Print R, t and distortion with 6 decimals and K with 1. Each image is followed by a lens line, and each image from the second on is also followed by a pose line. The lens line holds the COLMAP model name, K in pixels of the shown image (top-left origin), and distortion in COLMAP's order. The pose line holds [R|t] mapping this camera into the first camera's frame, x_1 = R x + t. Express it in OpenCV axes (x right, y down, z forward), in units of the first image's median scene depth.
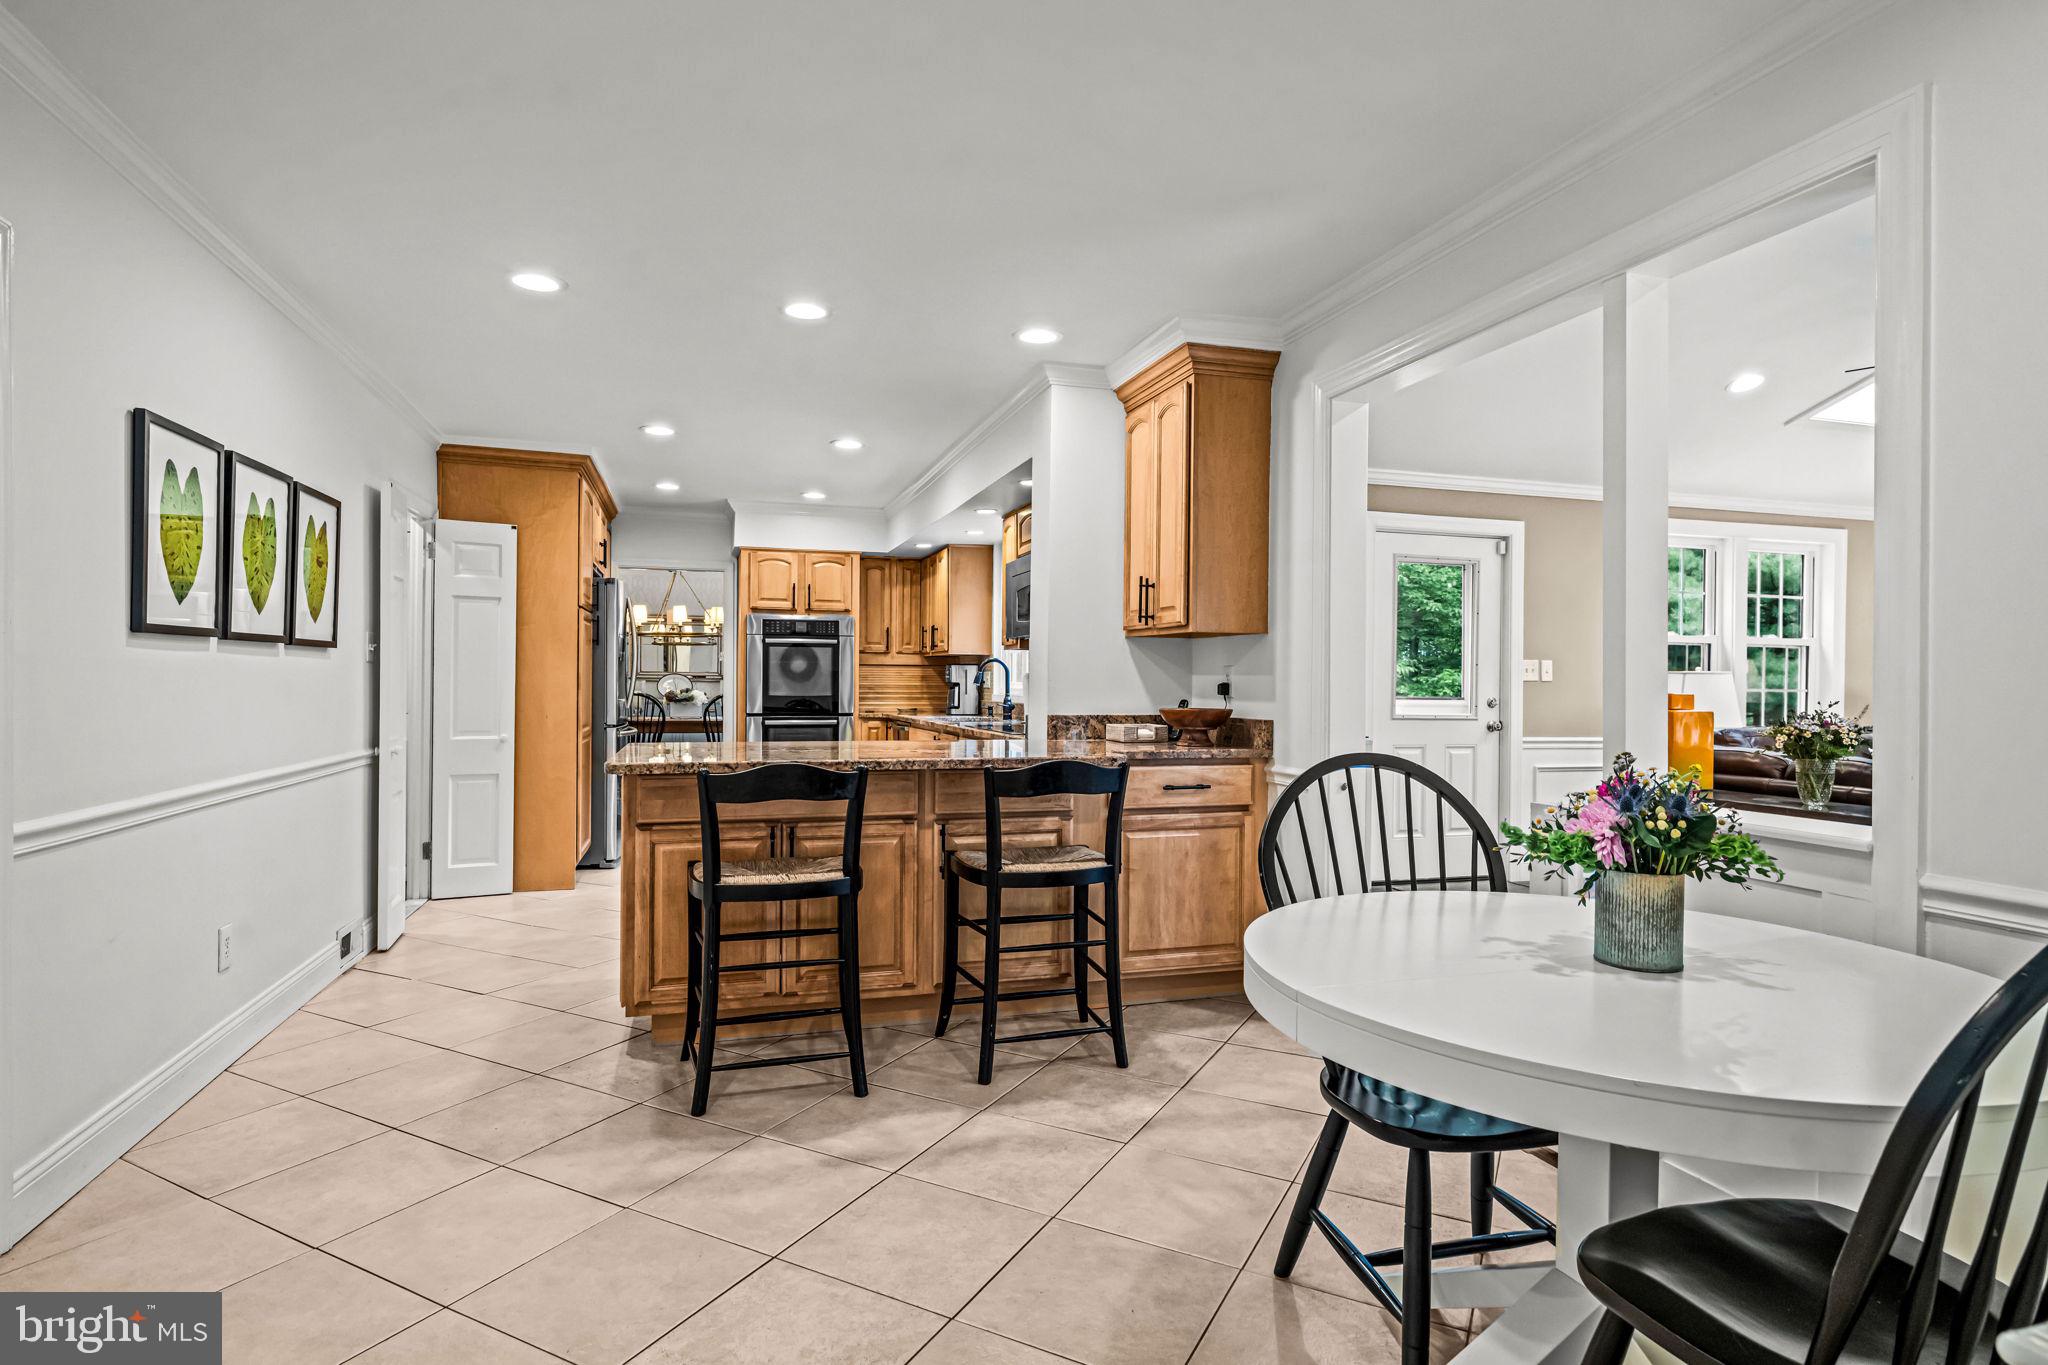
lens RADIAL K [[1055.2, 0, 1018.9], [0, 1055.2, 677.7], [0, 0, 1]] dist [0.000400, -0.000030]
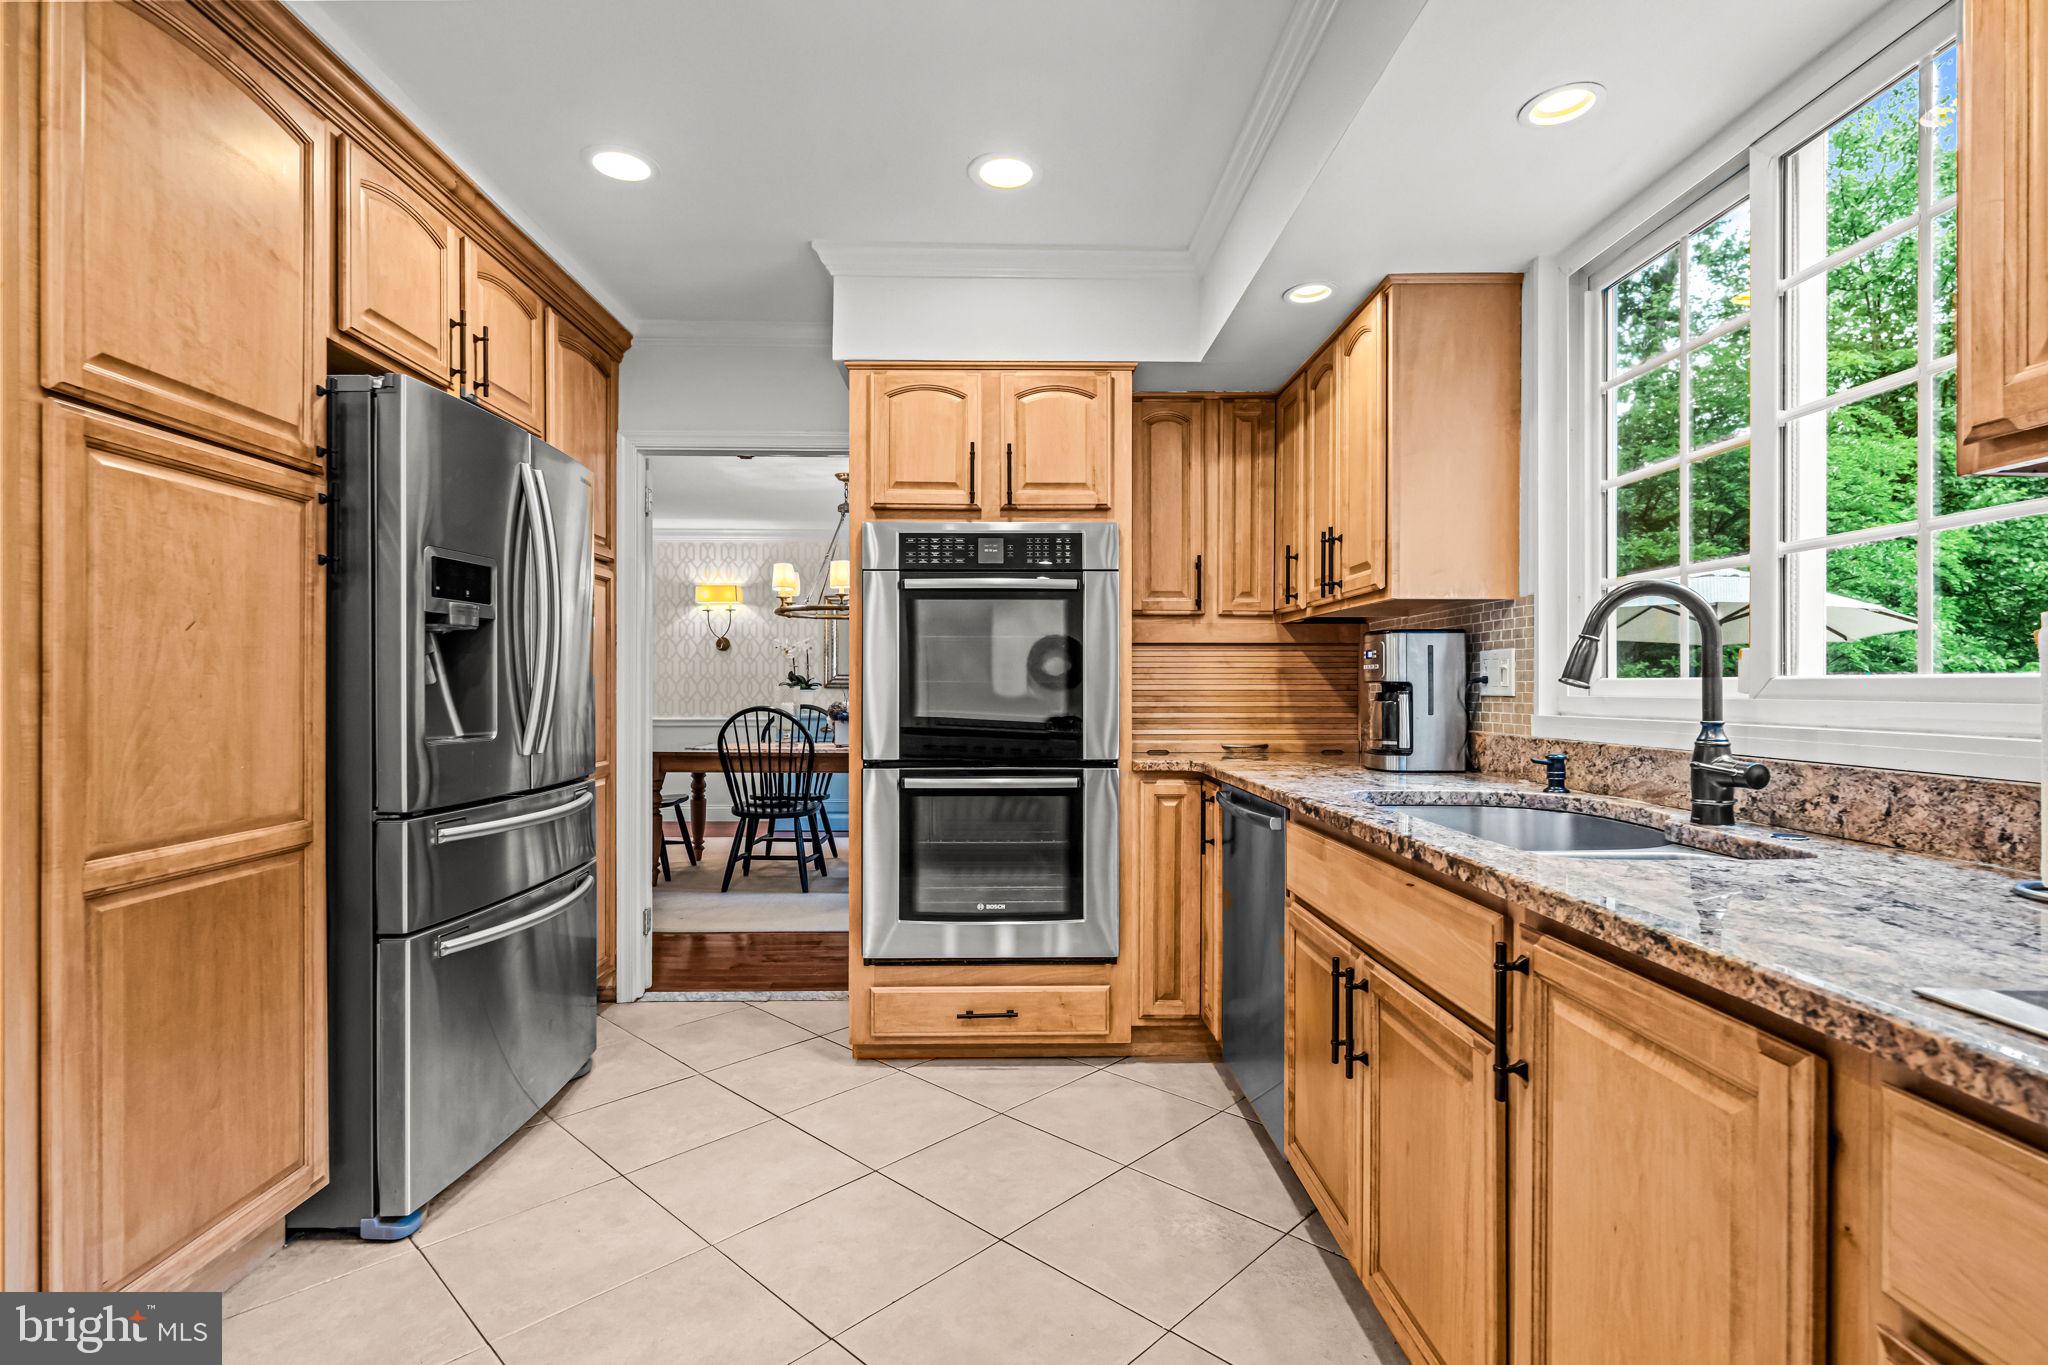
lens RADIAL K [[1022.7, 0, 996.5], [0, 1022.7, 685.1], [0, 0, 1]] dist [0.003141, 0.000493]
pose [[0.958872, -0.007191, -0.283746, -0.123997], [0.007396, 0.999973, -0.000350, 0.006397], [0.283741, -0.001763, 0.958899, 0.838557]]
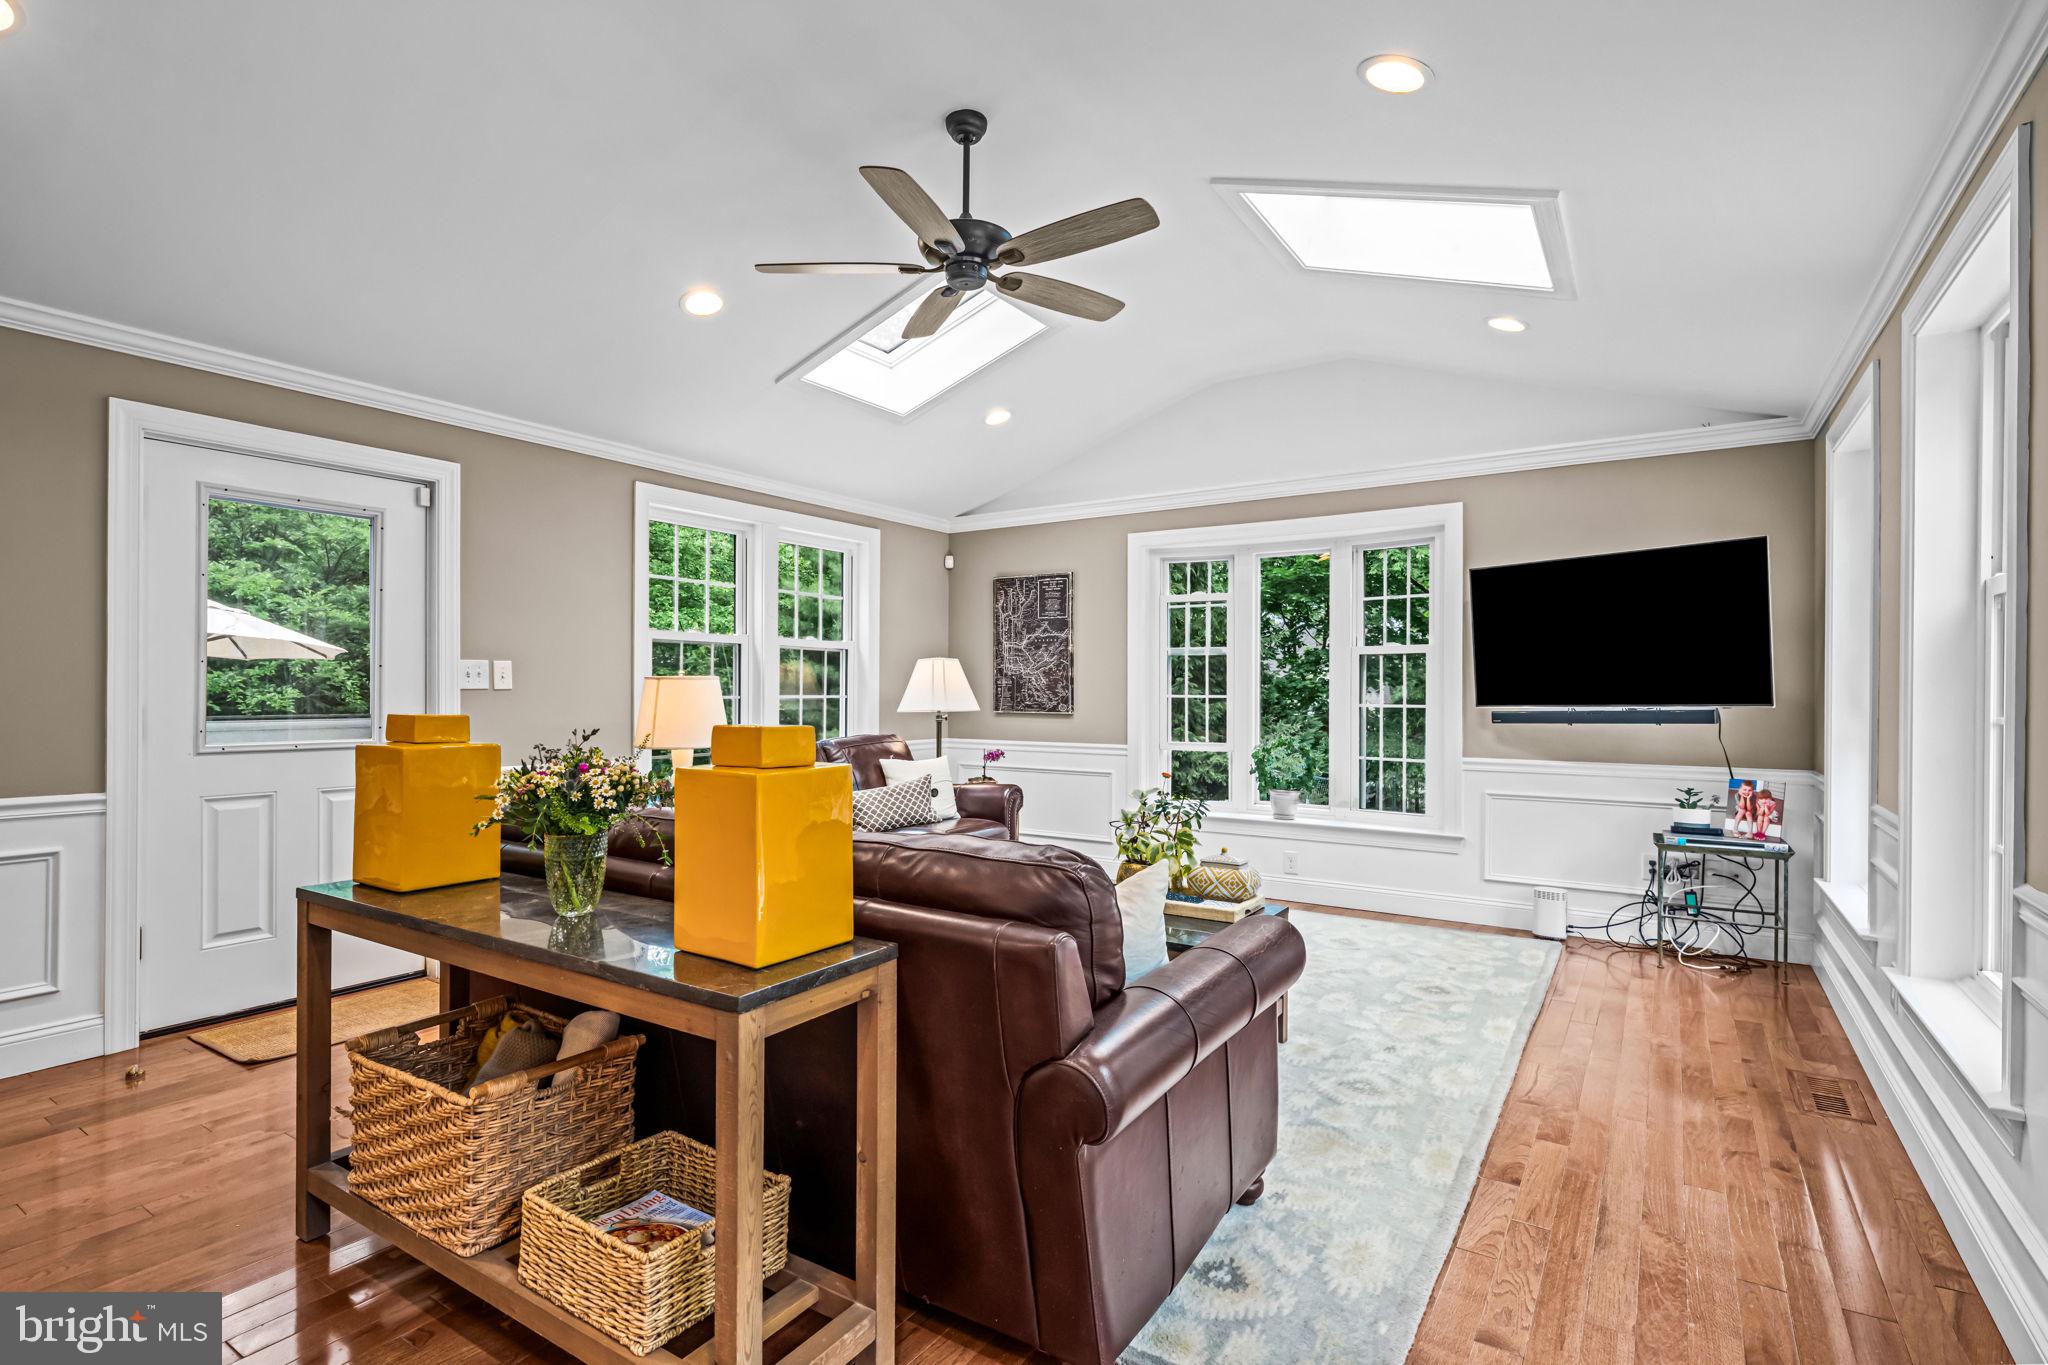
lens RADIAL K [[1022.7, 0, 996.5], [0, 1022.7, 685.1], [0, 0, 1]] dist [0.003141, 0.000493]
pose [[0.777224, -0.004141, 0.629211, 0.347915], [0.001993, 0.999990, 0.004120, -0.001901], [-0.629221, -0.001948, 0.777224, 0.256299]]
